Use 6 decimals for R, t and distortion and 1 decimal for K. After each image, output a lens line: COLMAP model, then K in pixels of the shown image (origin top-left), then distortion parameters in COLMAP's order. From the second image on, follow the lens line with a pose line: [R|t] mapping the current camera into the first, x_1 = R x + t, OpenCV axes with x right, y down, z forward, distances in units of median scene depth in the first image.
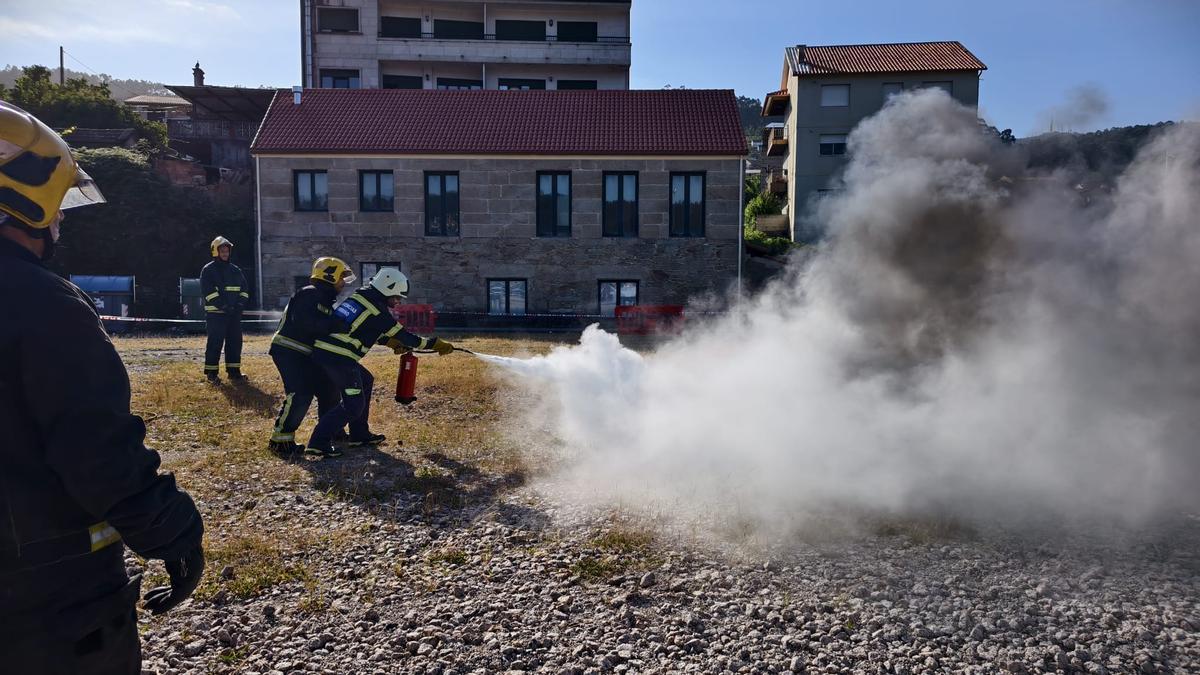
lens RADIAL K [[811.8, 0, 587.8], [0, 811.8, 341.2], [0, 0, 1]] dist [0.048606, -0.040615]
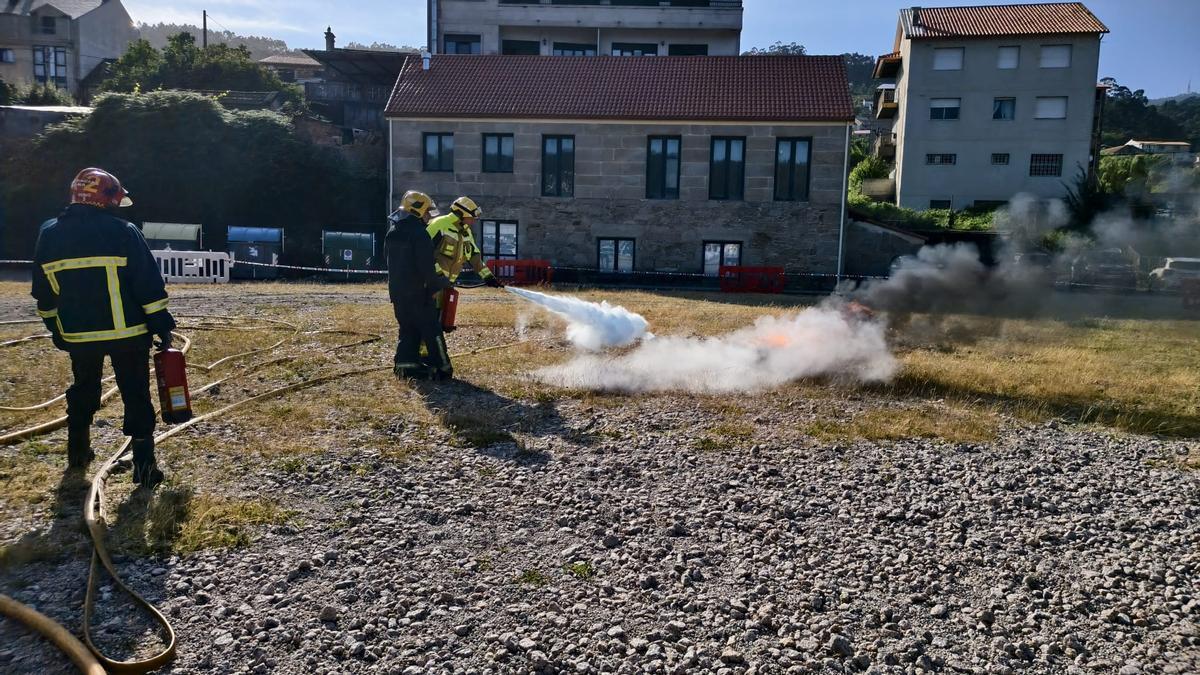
lens RADIAL K [[811.8, 0, 610.8], [0, 811.8, 341.5], [0, 0, 1]] dist [0.048606, -0.040615]
pose [[0.995349, 0.032757, -0.090592, -0.006312], [-0.028236, 0.998312, 0.050744, 0.004419], [0.092101, -0.047950, 0.994594, -0.061045]]
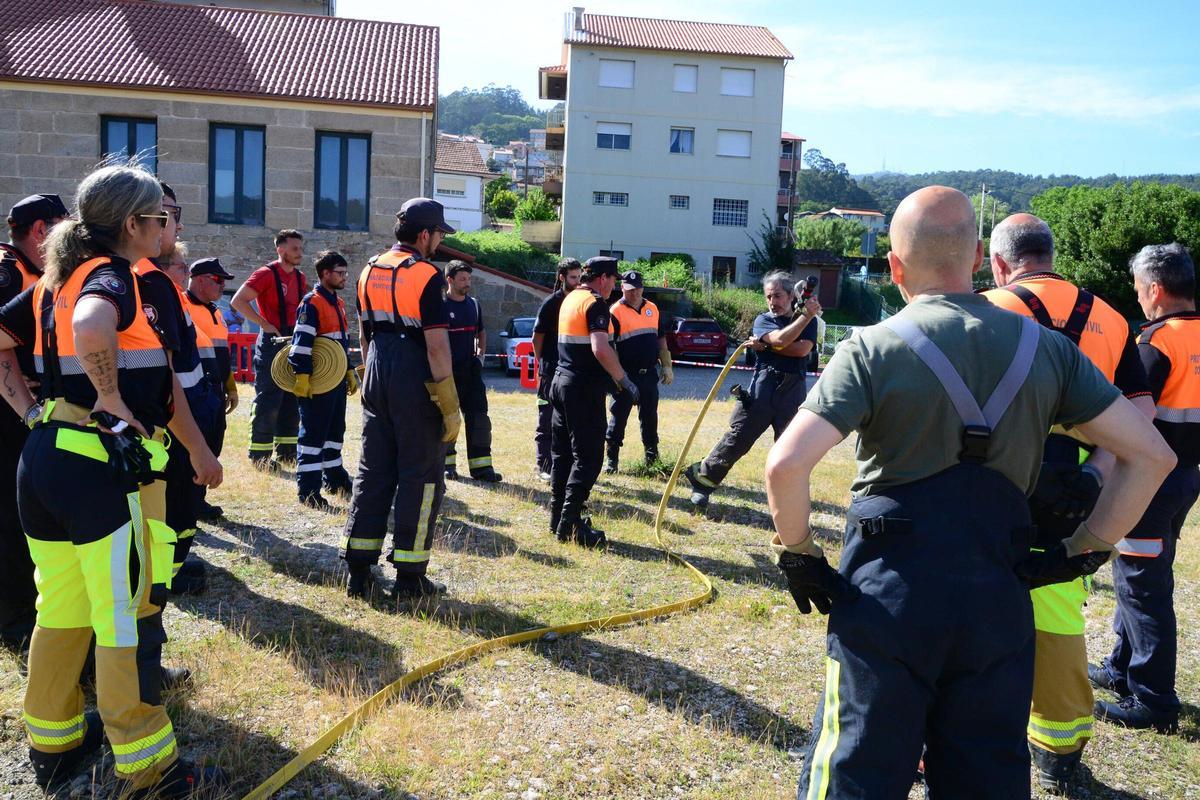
lens RADIAL K [[784.8, 0, 630.4], [0, 784.8, 399.7], [0, 0, 1]] dist [-0.036771, -0.006933]
pose [[0.980343, 0.019189, 0.196366, 0.224474], [-0.027321, 0.998874, 0.038788, -0.020922], [-0.195401, -0.043390, 0.979763, 0.319012]]
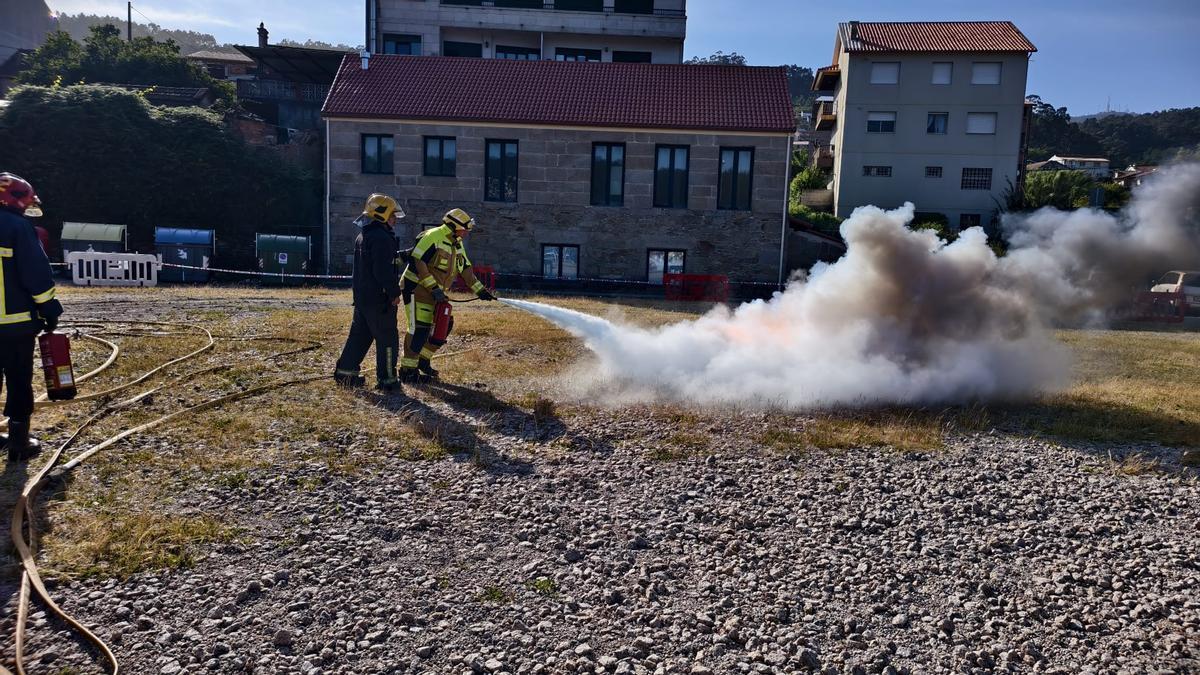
lens RADIAL K [[811.8, 0, 607.8], [0, 811.8, 354.4], [0, 0, 1]] dist [0.048606, -0.040615]
pose [[0.999124, 0.035720, -0.021816, -0.010085], [-0.034444, 0.997817, 0.056338, 0.003907], [0.023781, -0.055537, 0.998173, -0.058989]]
